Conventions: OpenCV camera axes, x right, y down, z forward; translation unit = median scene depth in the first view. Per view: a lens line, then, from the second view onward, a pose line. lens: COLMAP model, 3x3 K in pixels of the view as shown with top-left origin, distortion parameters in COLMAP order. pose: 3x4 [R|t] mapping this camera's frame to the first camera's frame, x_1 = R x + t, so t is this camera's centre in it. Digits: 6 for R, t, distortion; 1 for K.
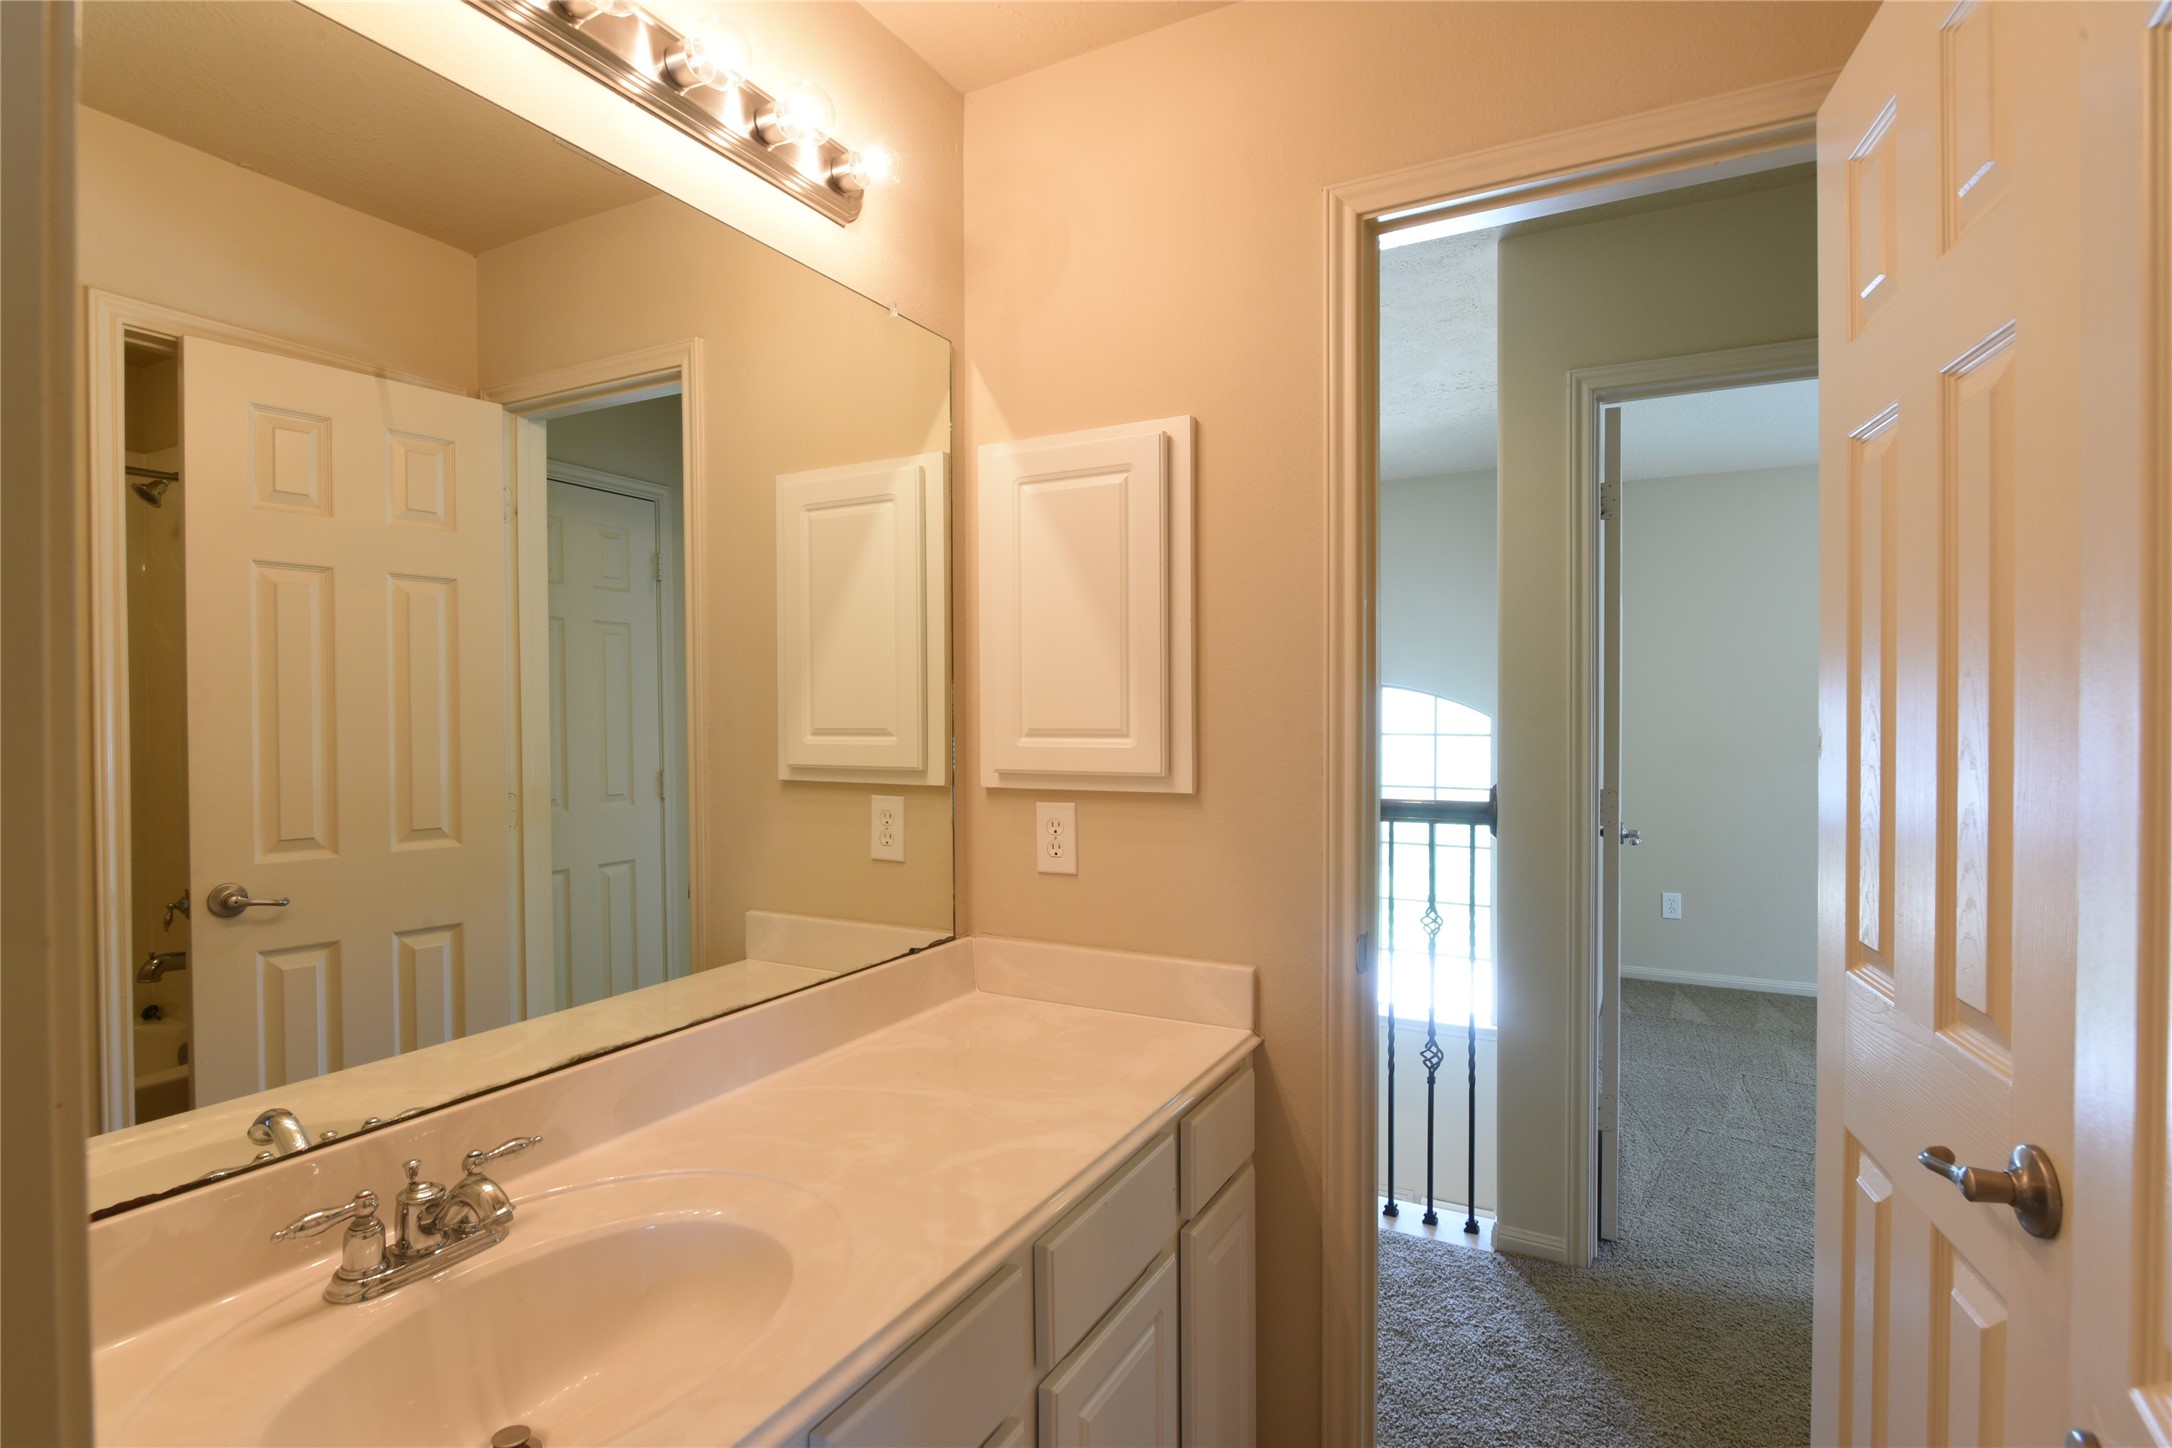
lens RADIAL K [[1084.6, 0, 1066.3], [0, 1084.6, 724.1], [0, 0, 1]] dist [-0.000046, -0.005143]
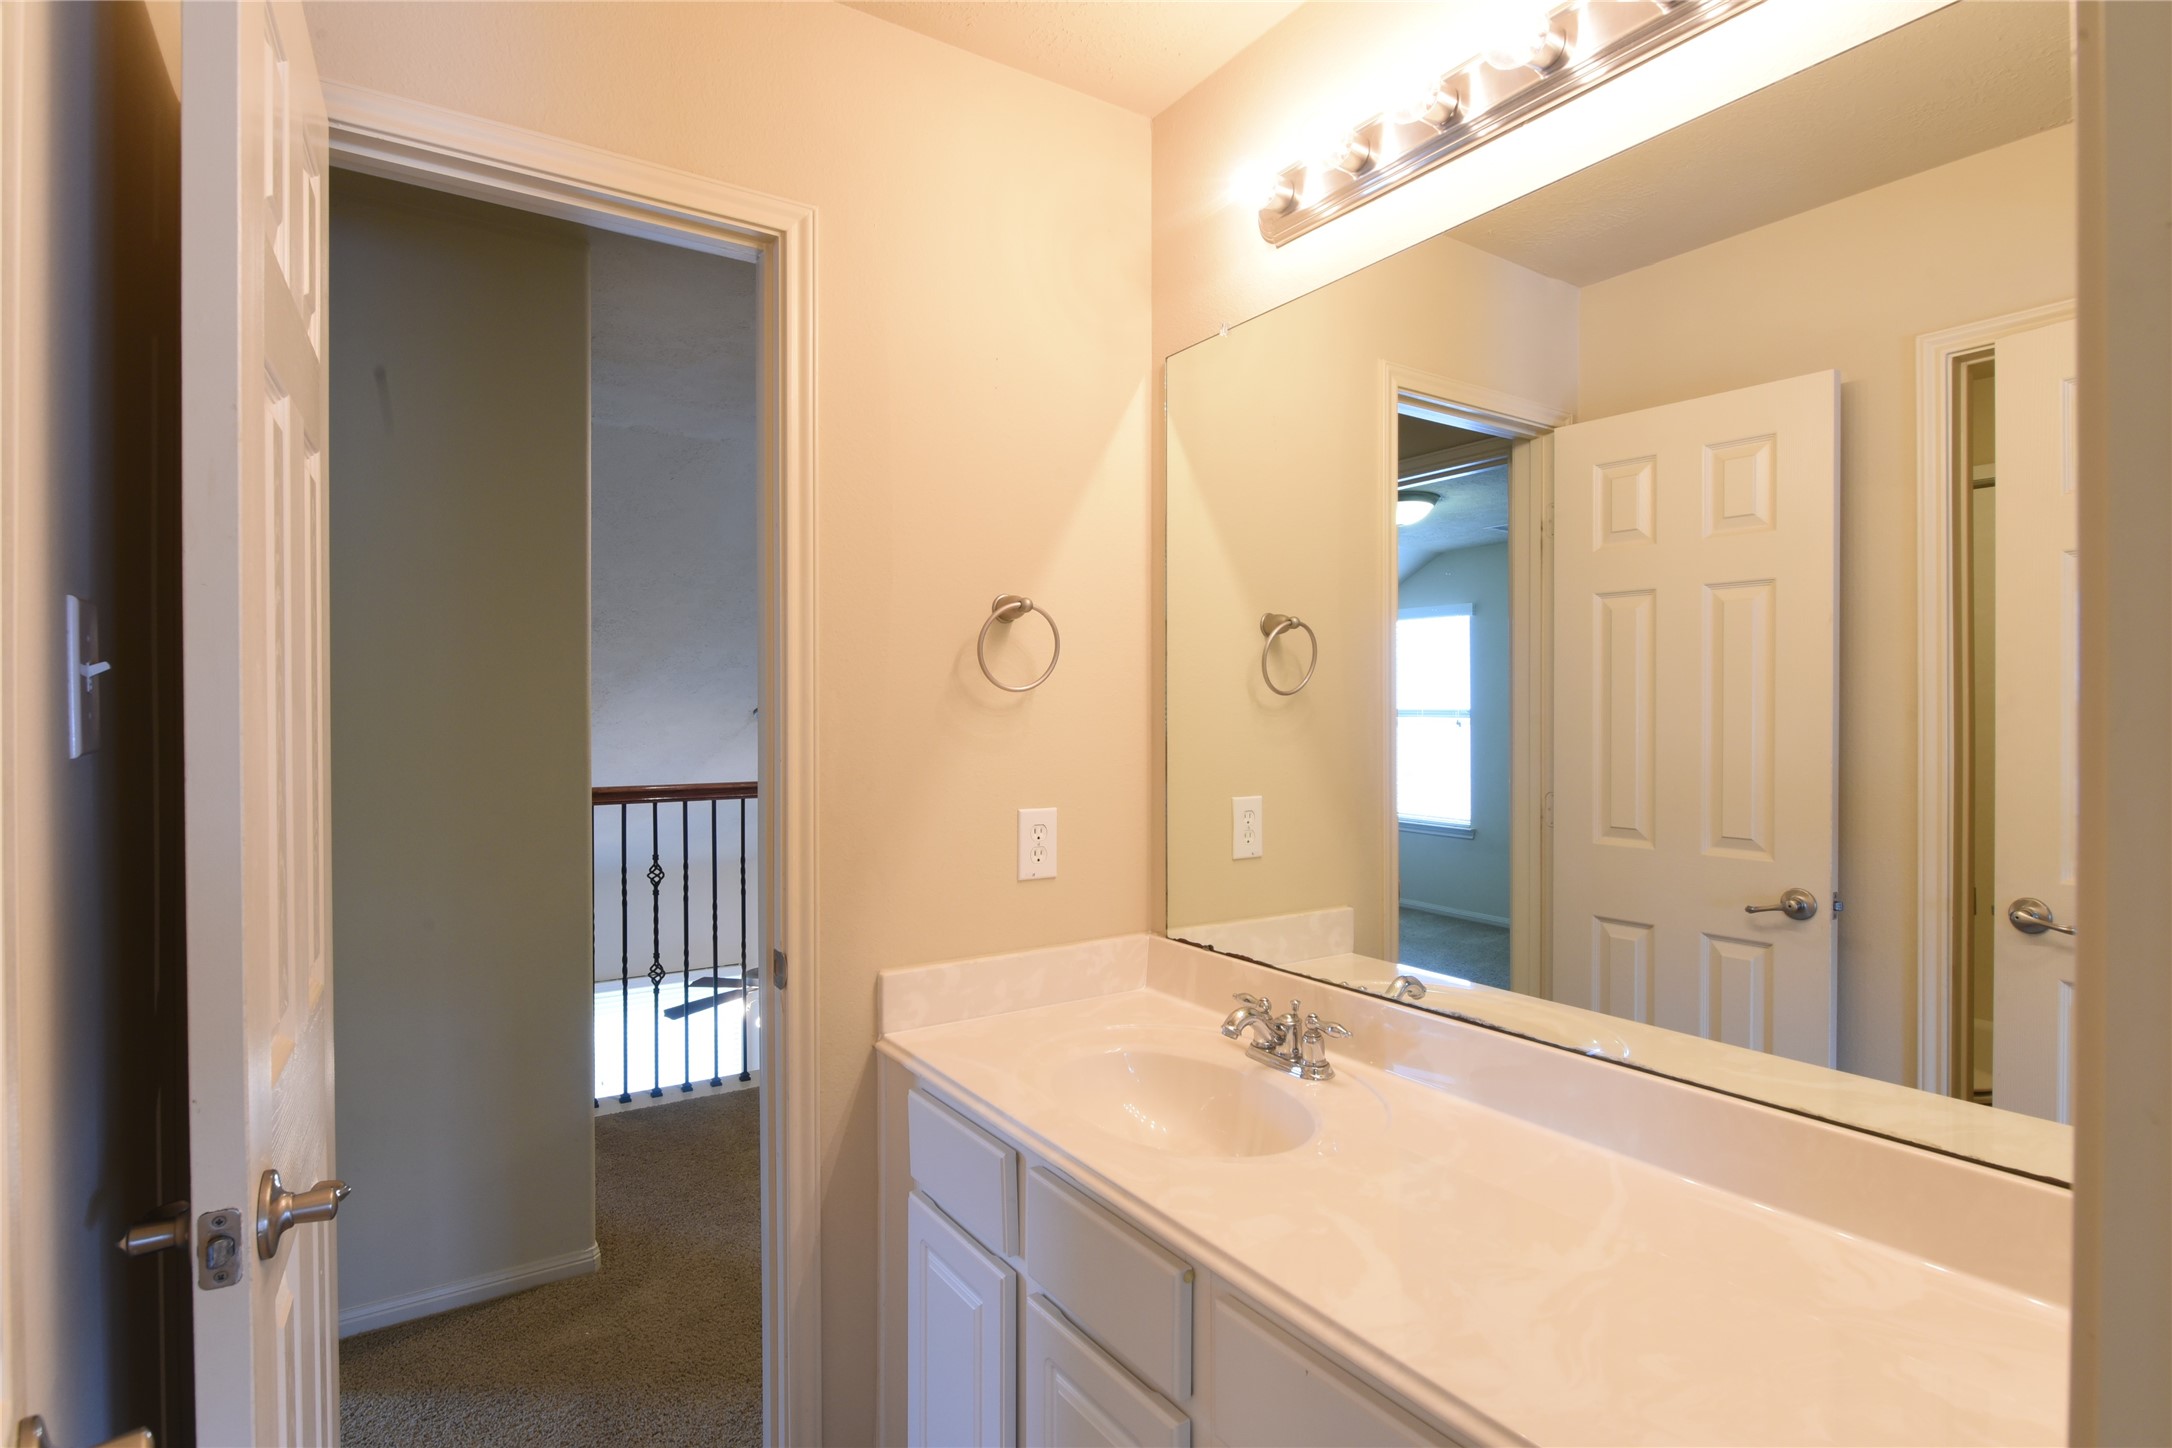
lens RADIAL K [[1084.6, 0, 1066.3], [0, 1084.6, 724.1], [0, 0, 1]] dist [-0.000046, -0.005143]
pose [[-0.466922, 0.009776, -0.884244, 0.649567], [-0.006727, 0.999871, 0.014607, -0.025668], [0.884273, 0.012769, -0.466796, 0.927330]]
